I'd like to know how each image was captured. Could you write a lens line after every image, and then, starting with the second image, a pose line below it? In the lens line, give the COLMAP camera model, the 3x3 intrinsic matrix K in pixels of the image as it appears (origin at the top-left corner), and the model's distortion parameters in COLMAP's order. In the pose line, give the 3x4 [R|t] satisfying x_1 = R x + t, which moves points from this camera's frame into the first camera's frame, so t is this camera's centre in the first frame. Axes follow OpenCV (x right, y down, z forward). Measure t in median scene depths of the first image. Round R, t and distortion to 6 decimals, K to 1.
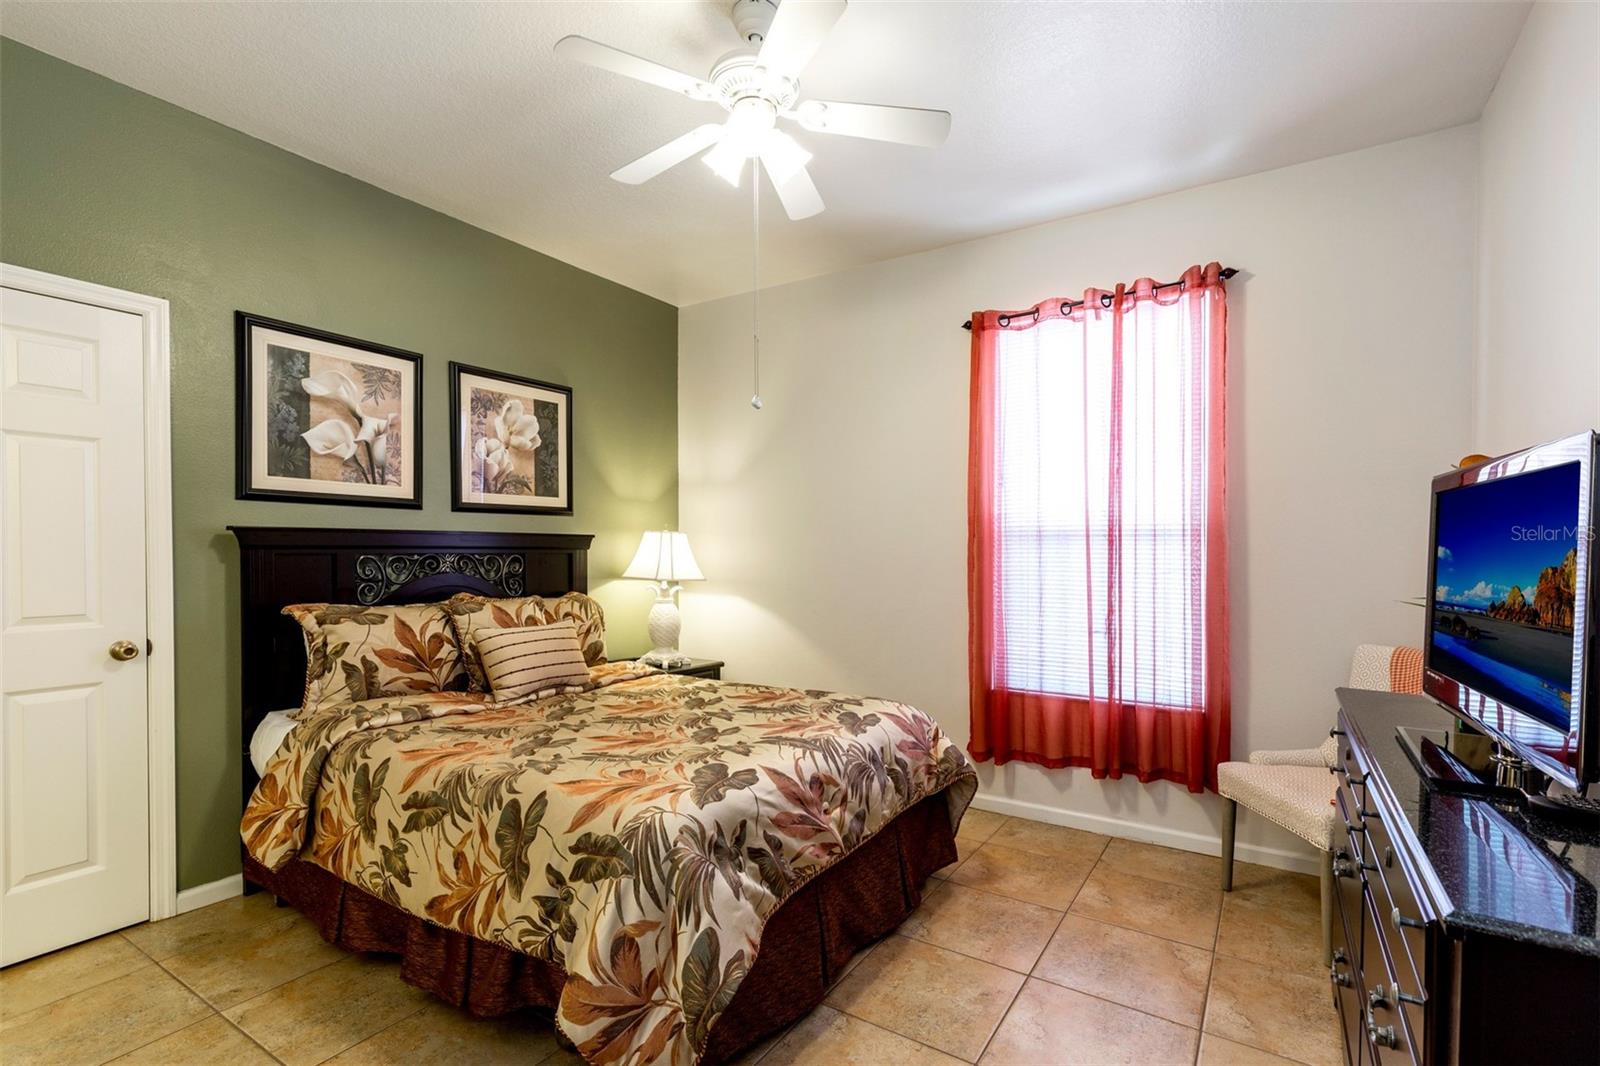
lens RADIAL K [[730.2, 0, 805.8], [0, 730.2, 546.4], [0, 0, 1]] dist [0.005236, -0.001556]
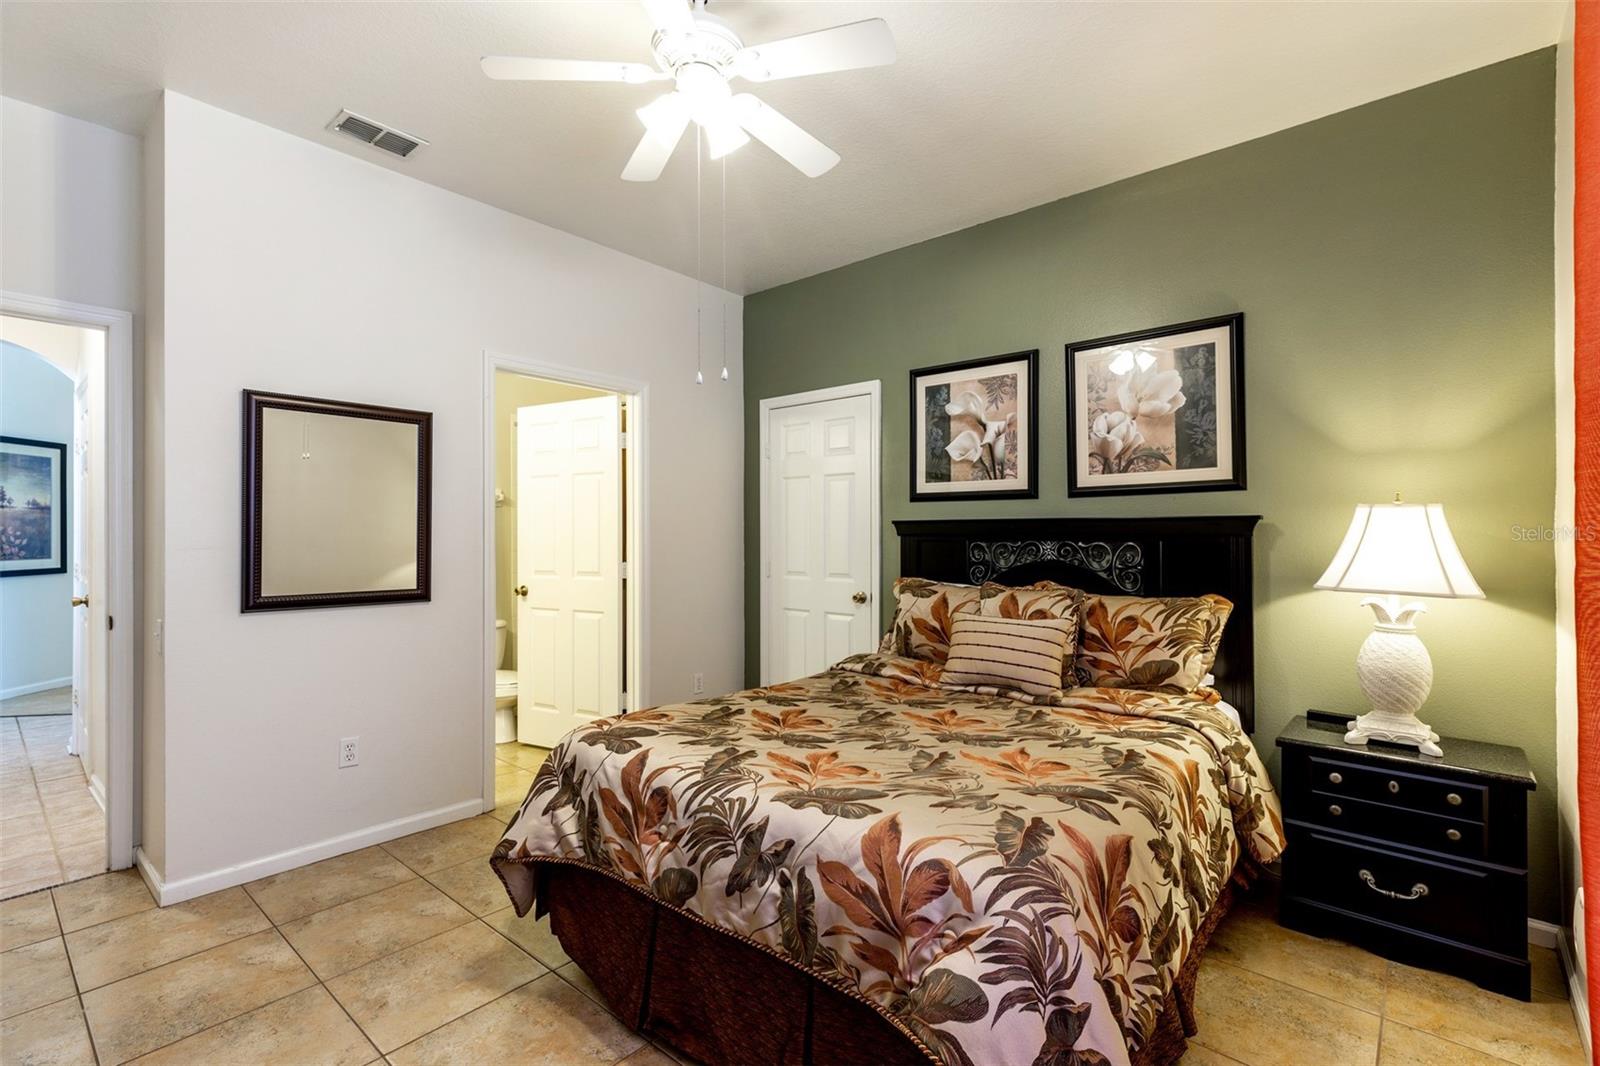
lens RADIAL K [[730.2, 0, 801.2], [0, 730.2, 530.3], [0, 0, 1]] dist [0.005236, -0.001556]
pose [[-0.136271, -0.013275, -0.990583, 0.587257], [0.001780, 0.999905, -0.013645, 0.009114], [0.990670, -0.003623, -0.136235, 0.868598]]
